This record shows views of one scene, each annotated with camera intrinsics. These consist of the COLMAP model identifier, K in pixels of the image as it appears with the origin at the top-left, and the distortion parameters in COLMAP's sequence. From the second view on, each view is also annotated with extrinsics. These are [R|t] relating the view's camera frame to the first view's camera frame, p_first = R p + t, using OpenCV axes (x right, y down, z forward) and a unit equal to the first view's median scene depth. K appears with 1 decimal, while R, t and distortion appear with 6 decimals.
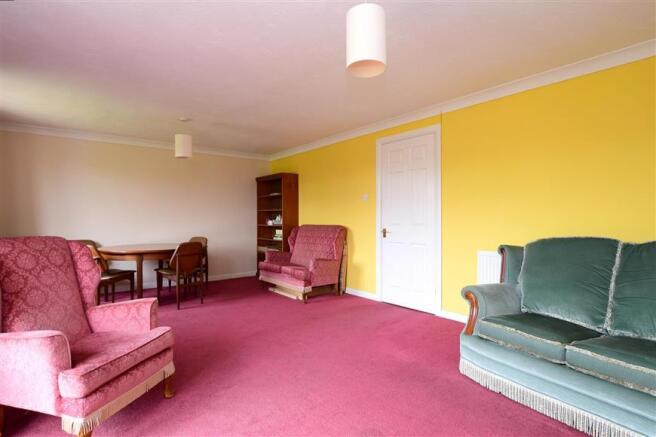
lens RADIAL K [[316.6, 0, 328.0], [0, 316.6, 218.5], [0, 0, 1]] dist [-0.000814, 0.000030]
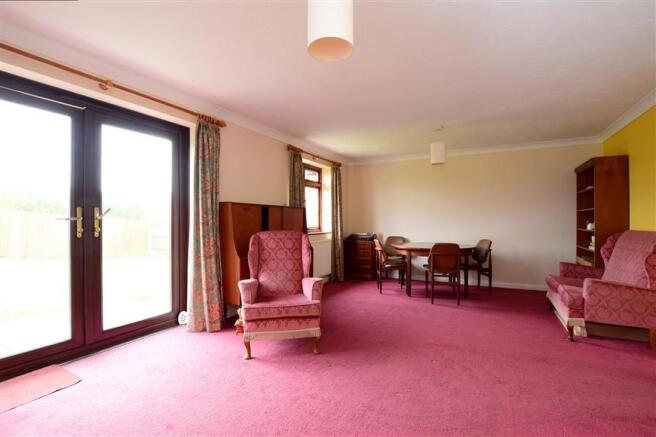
lens RADIAL K [[303.6, 0, 328.0], [0, 303.6, 218.5], [0, 0, 1]] dist [-0.035531, -0.000050]
pose [[0.410654, -0.002798, -0.911787, 0.241850], [-0.001743, 0.999991, -0.003854, -0.001526], [0.911790, 0.003172, 0.410646, 0.181366]]
